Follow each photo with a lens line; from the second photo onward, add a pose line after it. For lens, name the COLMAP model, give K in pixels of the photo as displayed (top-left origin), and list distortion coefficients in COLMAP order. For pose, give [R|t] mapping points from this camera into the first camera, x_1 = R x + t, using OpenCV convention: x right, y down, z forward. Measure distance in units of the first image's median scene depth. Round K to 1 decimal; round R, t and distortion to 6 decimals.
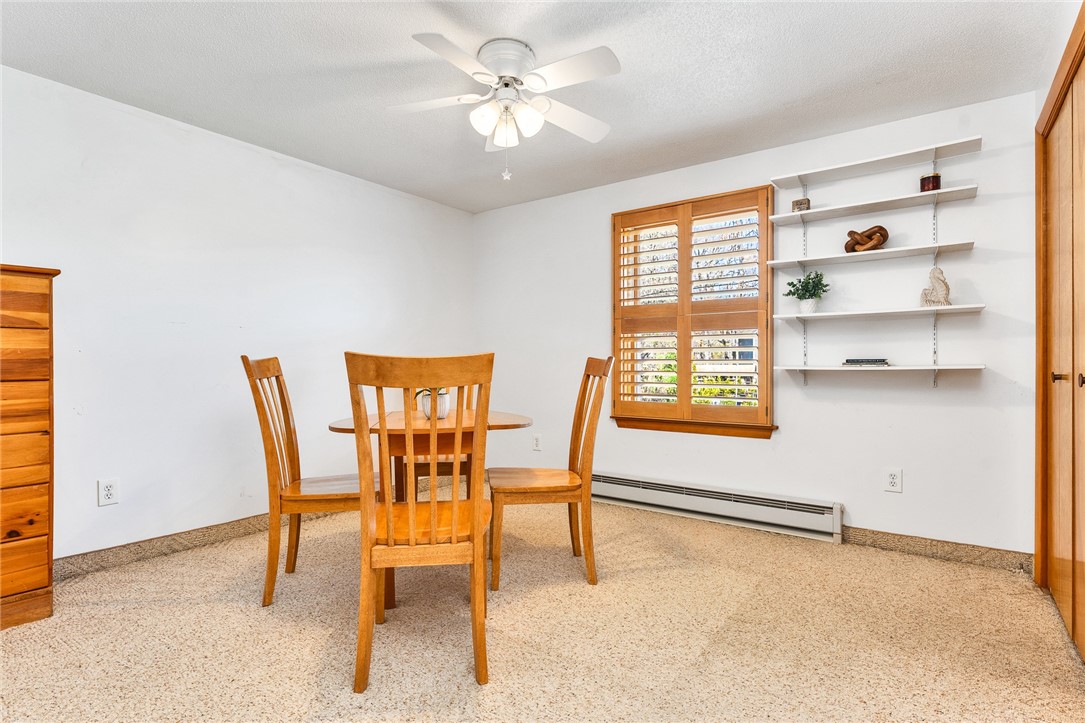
lens RADIAL K [[551.8, 0, 542.5], [0, 551.8, 361.5], [0, 0, 1]] dist [0.001067, -0.000094]
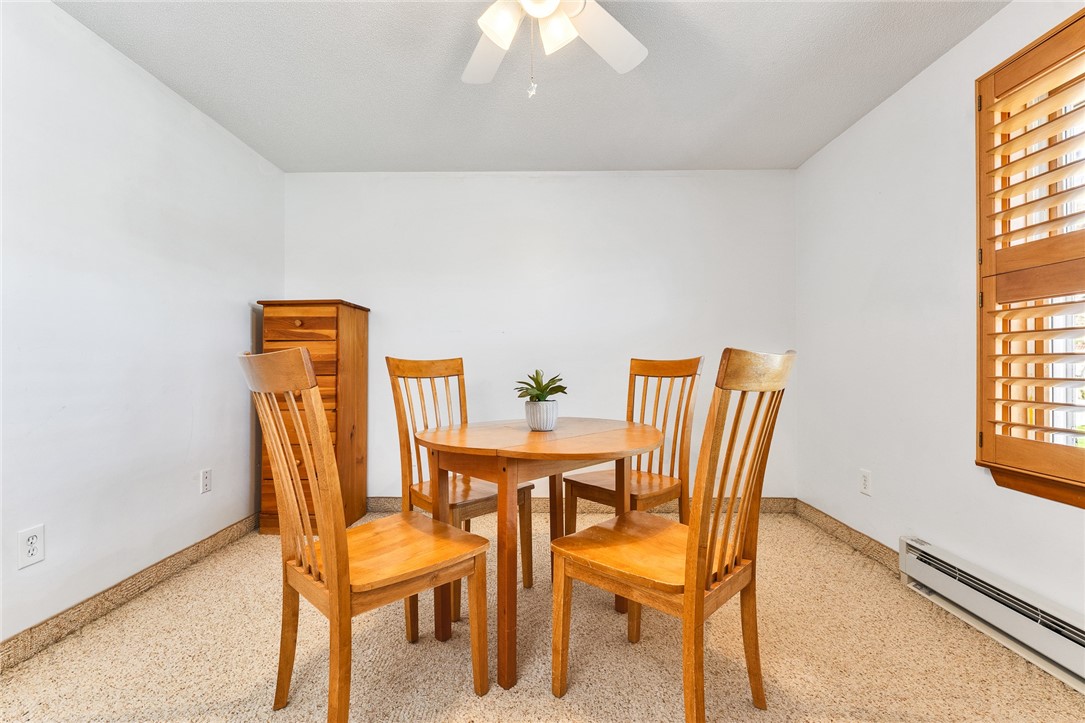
lens RADIAL K [[469.9, 0, 542.7], [0, 469.9, 363.2], [0, 0, 1]] dist [-0.000151, -0.000187]
pose [[0.581881, -0.001413, -0.813273, 0.255025], [0.005319, 0.999984, 0.002068, 0.001158], [0.813256, -0.005529, 0.581879, 0.407441]]
